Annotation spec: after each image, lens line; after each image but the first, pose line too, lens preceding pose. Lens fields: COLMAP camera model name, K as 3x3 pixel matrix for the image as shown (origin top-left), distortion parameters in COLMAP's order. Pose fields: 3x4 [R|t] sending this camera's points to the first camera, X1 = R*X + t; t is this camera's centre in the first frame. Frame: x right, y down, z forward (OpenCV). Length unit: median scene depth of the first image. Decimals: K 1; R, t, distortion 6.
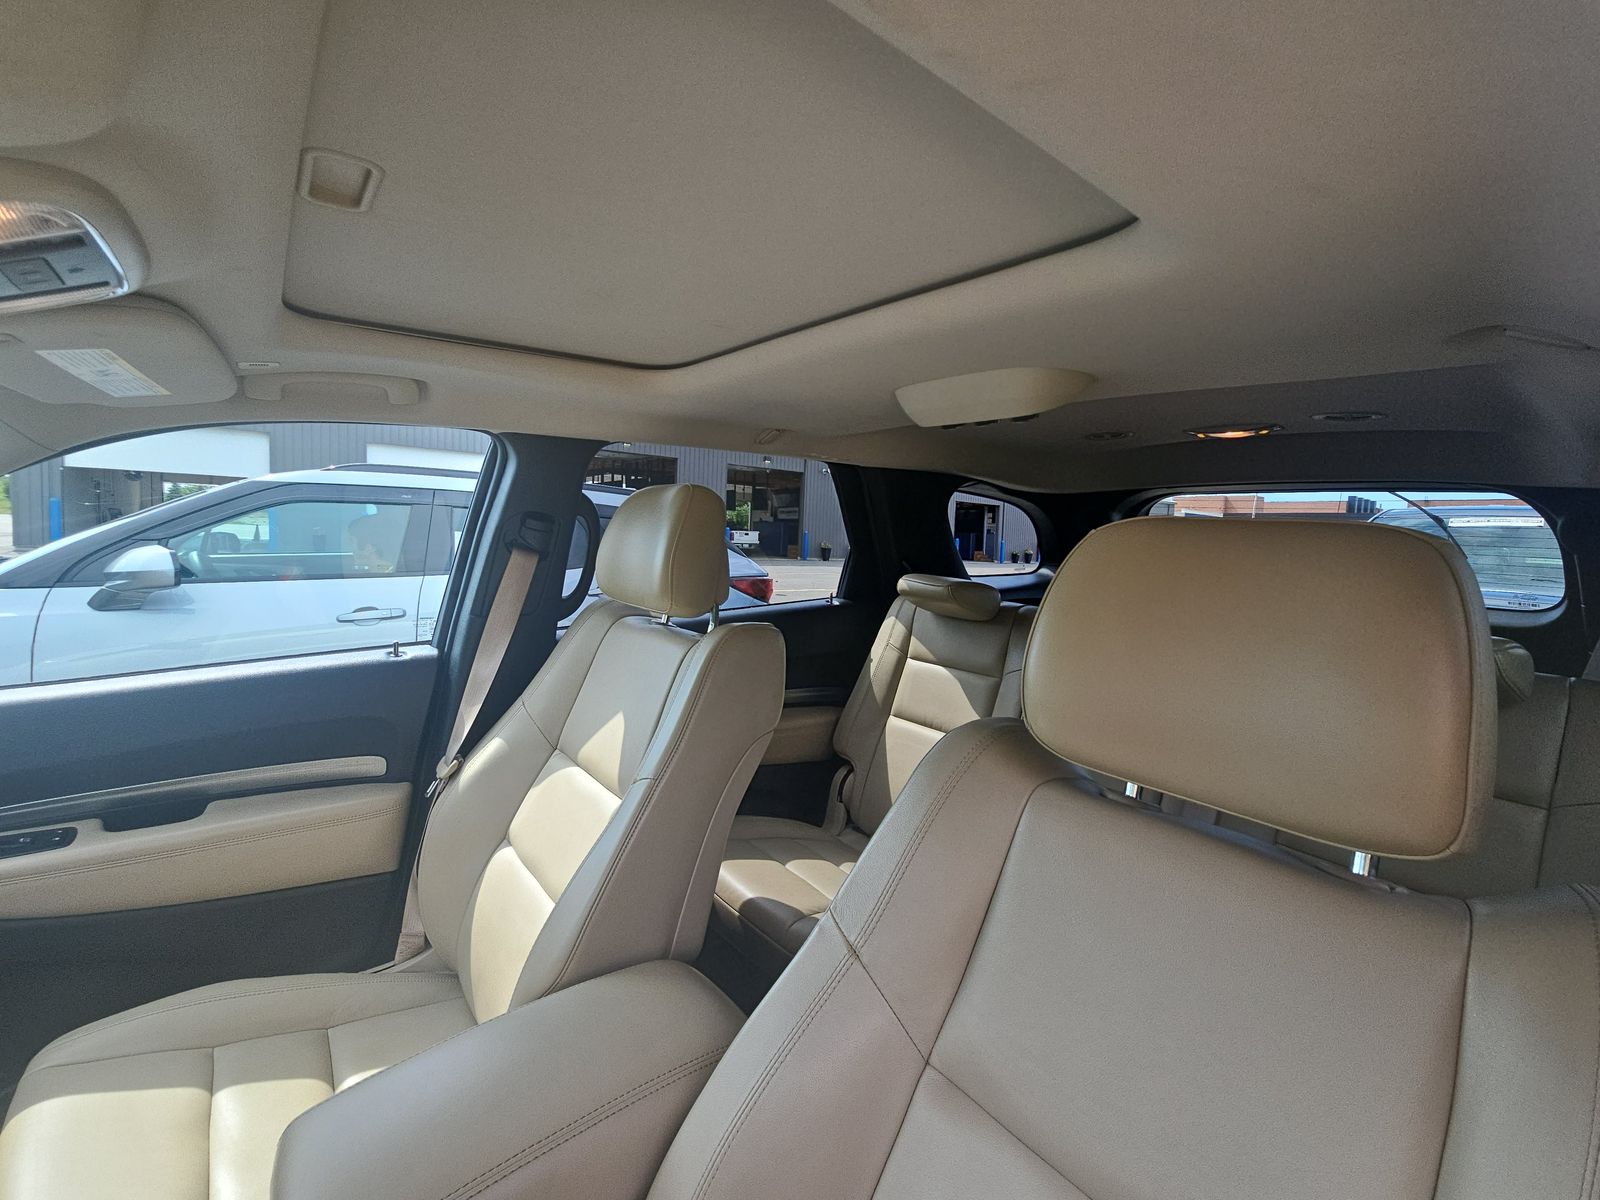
lens RADIAL K [[675.5, 0, 810.2], [0, 675.5, 599.1], [0, 0, 1]] dist [-0.000161, -0.000122]
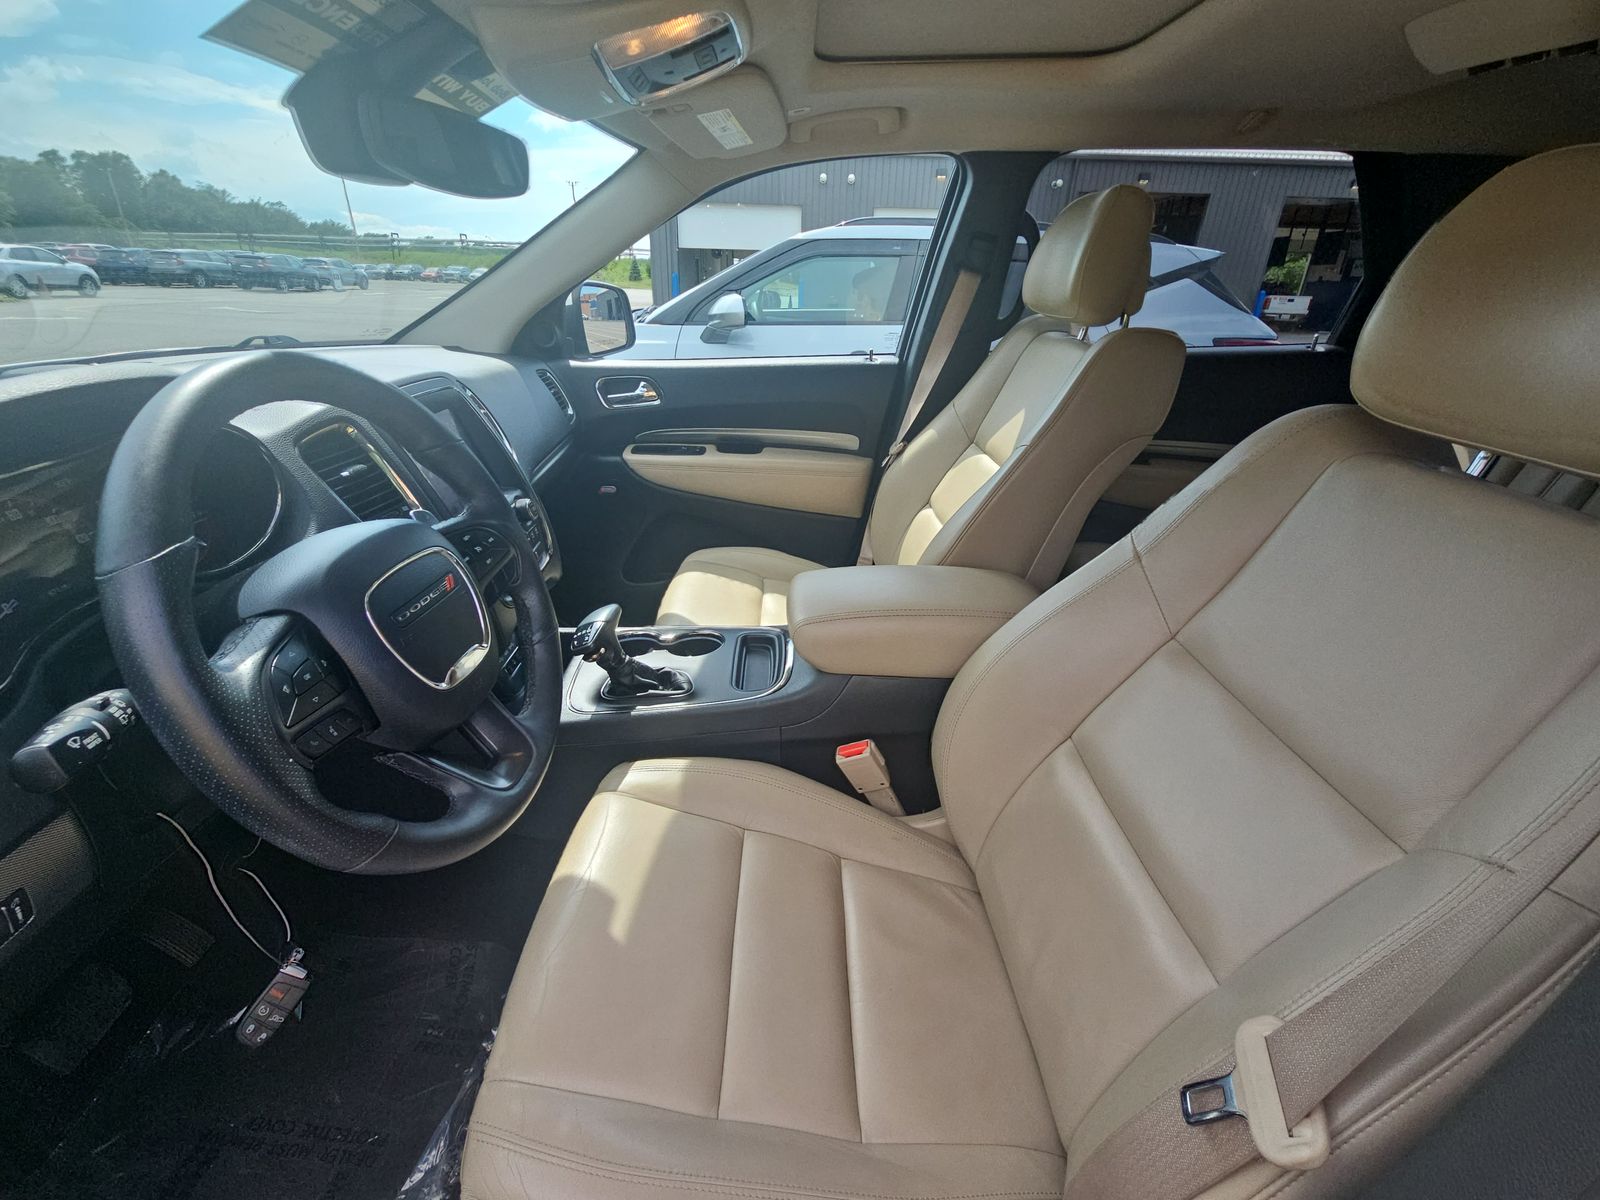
lens RADIAL K [[675.5, 0, 810.2], [0, 675.5, 599.1], [0, 0, 1]] dist [-0.000161, -0.000122]
pose [[0.791428, 0.236159, -0.563801, 0.154198], [-0.046616, 0.942986, 0.329551, 0.096705], [0.609483, -0.234534, 0.757314, -0.190768]]
